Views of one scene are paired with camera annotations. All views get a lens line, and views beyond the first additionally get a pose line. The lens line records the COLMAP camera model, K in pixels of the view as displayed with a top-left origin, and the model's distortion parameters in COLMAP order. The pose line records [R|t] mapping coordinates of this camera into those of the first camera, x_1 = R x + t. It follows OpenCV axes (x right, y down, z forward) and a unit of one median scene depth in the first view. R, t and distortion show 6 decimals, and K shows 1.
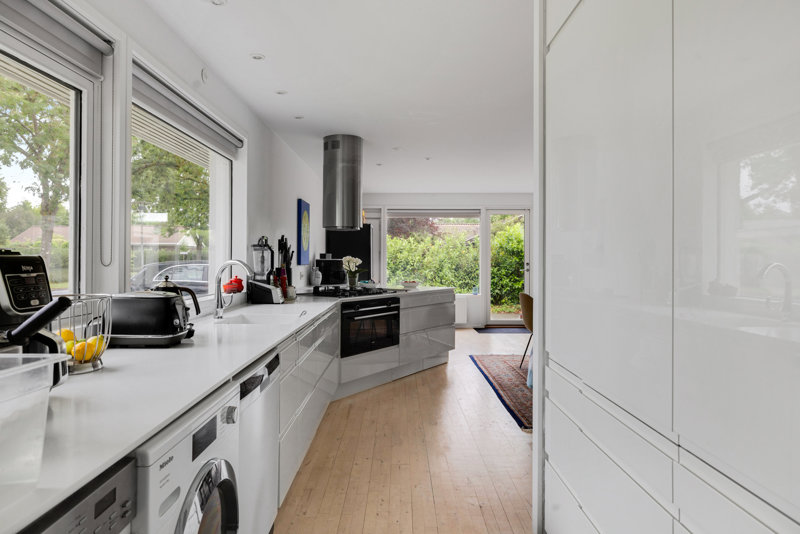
lens RADIAL K [[528.2, 0, 399.2], [0, 528.2, 252.2], [0, 0, 1]] dist [0.046756, -0.000026]
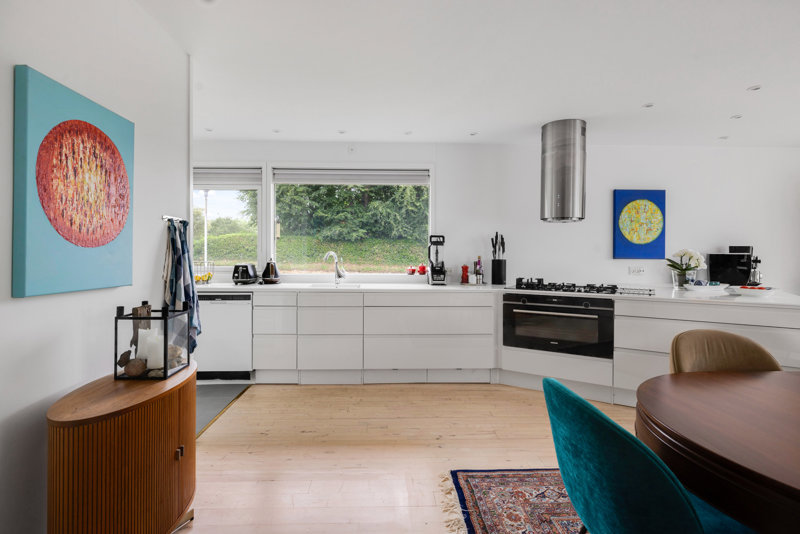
lens RADIAL K [[400.5, 0, 399.9], [0, 400.5, 254.8], [0, 0, 1]] dist [-0.004284, -0.000291]
pose [[0.035097, 0.001825, -0.999382, 0.596787], [0.008871, 0.999958, 0.002137, 0.013953], [0.999345, -0.008941, 0.035079, 0.672092]]
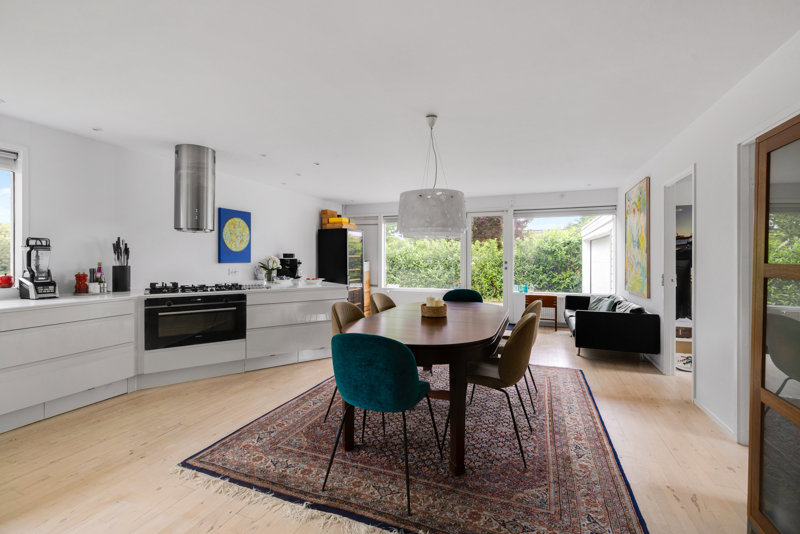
lens RADIAL K [[359.2, 0, 401.6], [0, 359.2, 258.7], [0, 0, 1]] dist [-0.000883, -0.000302]
pose [[0.935956, 0.002271, -0.352110, 0.555776], [0.003436, 0.999873, 0.015583, 0.004256], [0.352101, -0.015795, 0.935829, 0.443852]]
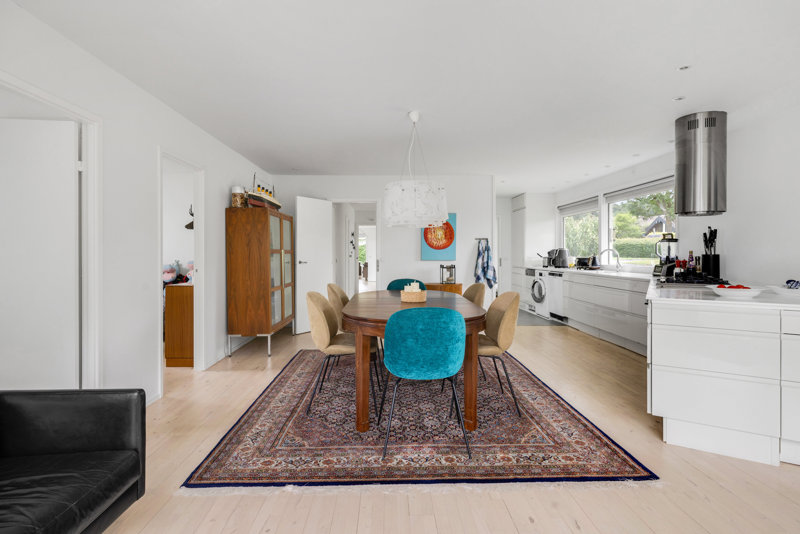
lens RADIAL K [[400.5, 0, 399.9], [0, 400.5, 254.8], [0, 0, 1]] dist [-0.004284, -0.000291]
pose [[-0.999557, 0.003194, -0.029585, 0.440302], [0.003405, 0.999969, -0.007102, 0.030278], [0.029561, -0.007200, -0.999537, 1.662788]]
